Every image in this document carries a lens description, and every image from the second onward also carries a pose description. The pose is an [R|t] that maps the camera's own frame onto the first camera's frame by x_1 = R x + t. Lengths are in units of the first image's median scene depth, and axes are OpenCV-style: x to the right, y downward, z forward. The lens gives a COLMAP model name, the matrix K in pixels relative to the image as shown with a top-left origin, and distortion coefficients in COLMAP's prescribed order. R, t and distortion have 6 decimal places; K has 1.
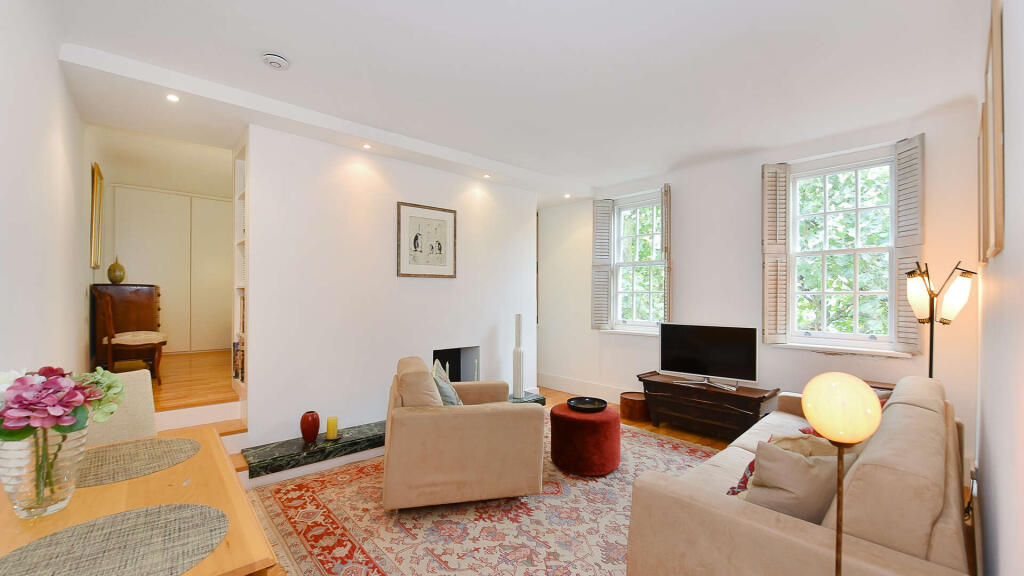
lens RADIAL K [[416.4, 0, 512.0], [0, 416.4, 288.0], [0, 0, 1]] dist [-0.001270, -0.000274]
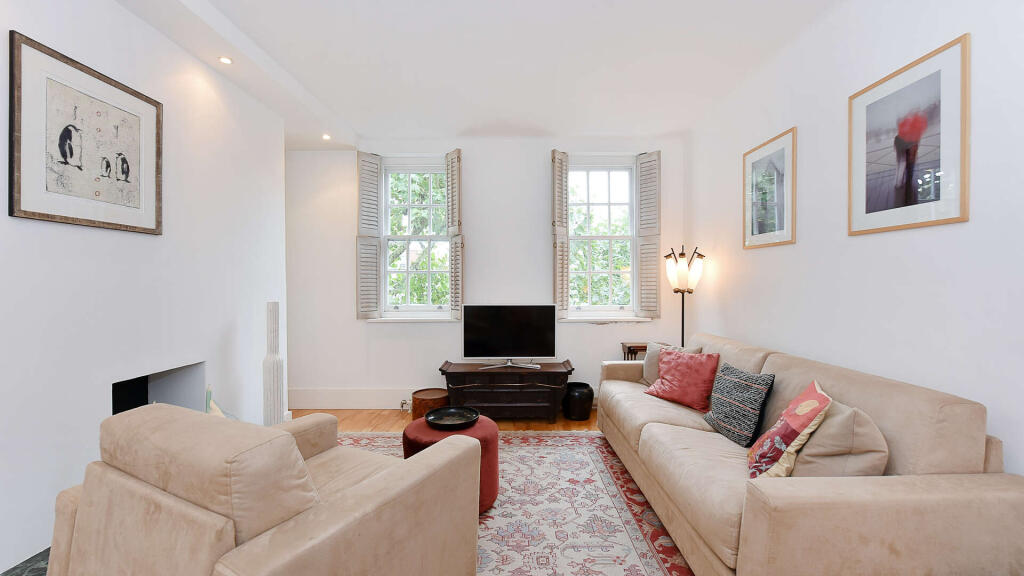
lens RADIAL K [[414.3, 0, 512.7], [0, 414.3, 281.2], [0, 0, 1]] dist [-0.001478, -0.000671]
pose [[0.672152, -0.001452, 0.740412, -0.229884], [-0.005653, 0.999959, 0.007093, 0.028002], [-0.740391, -0.008953, 0.672116, 0.348601]]
